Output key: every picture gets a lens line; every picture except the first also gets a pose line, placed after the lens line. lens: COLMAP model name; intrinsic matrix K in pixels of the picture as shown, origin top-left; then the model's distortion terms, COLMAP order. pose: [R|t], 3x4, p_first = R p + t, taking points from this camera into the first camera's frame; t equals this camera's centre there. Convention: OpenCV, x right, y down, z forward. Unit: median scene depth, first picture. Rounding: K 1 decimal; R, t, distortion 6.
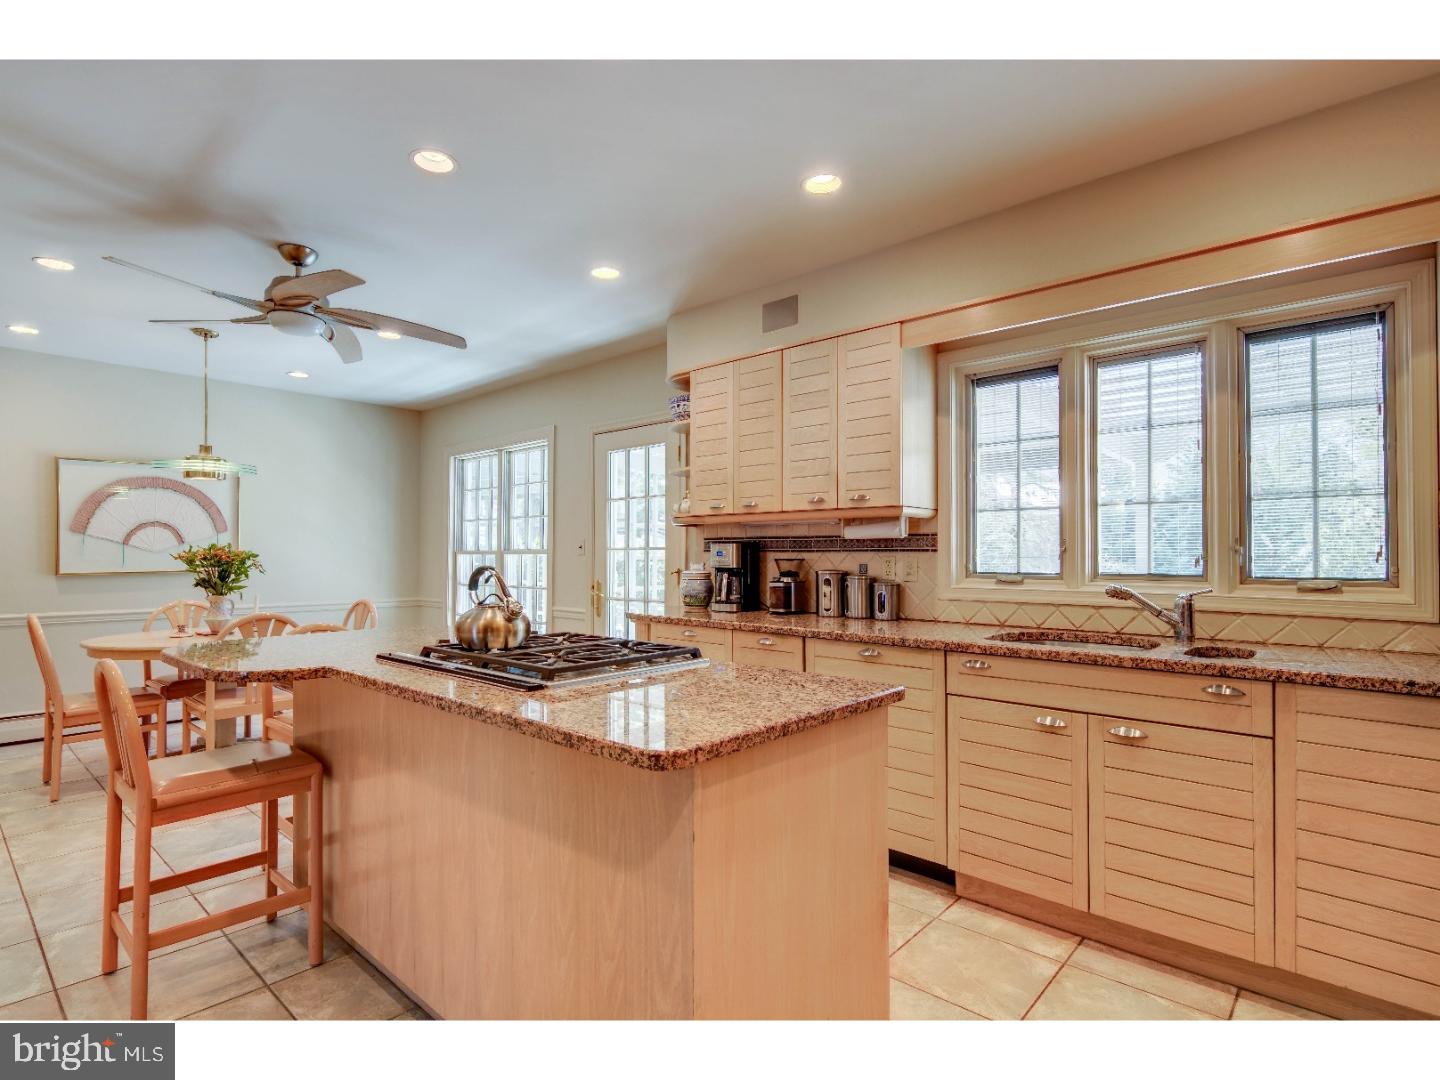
lens RADIAL K [[729.5, 0, 722.5], [0, 729.5, 546.8], [0, 0, 1]] dist [-0.003511, -0.000321]
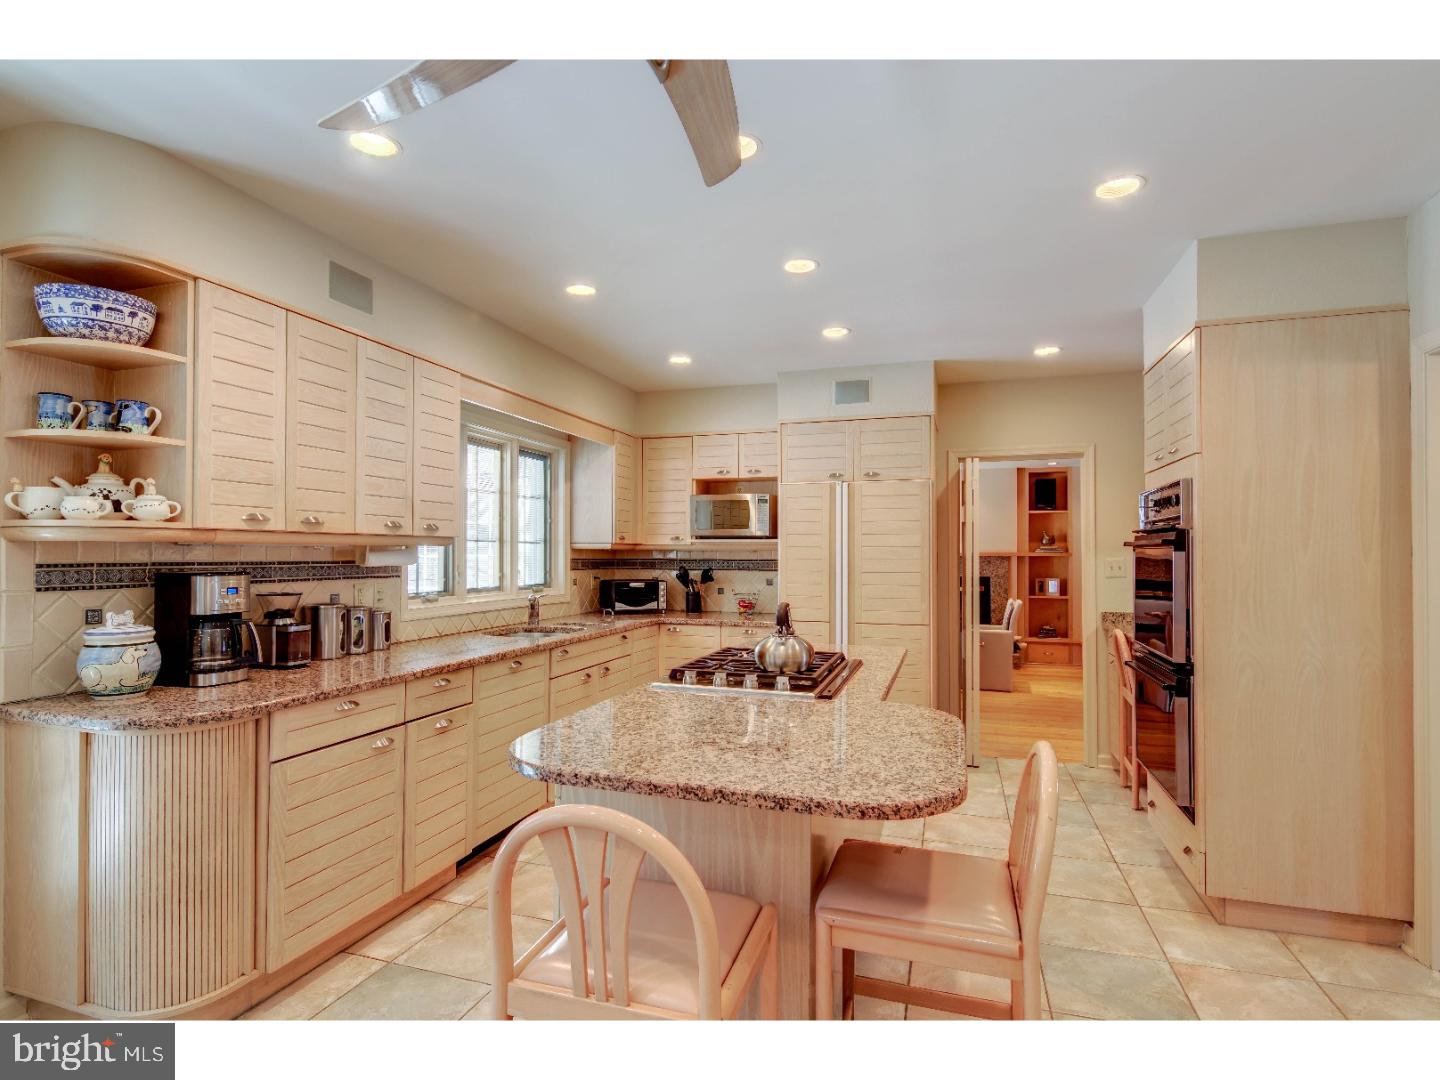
lens RADIAL K [[729.5, 0, 721.6], [0, 729.5, 544.7], [0, 0, 1]] dist [-0.003511, -0.000321]
pose [[-0.411426, 0.009447, 0.911394, -0.830886], [-0.012952, 0.999785, -0.016209, -0.028714], [-0.911351, -0.018473, -0.411215, 0.965784]]
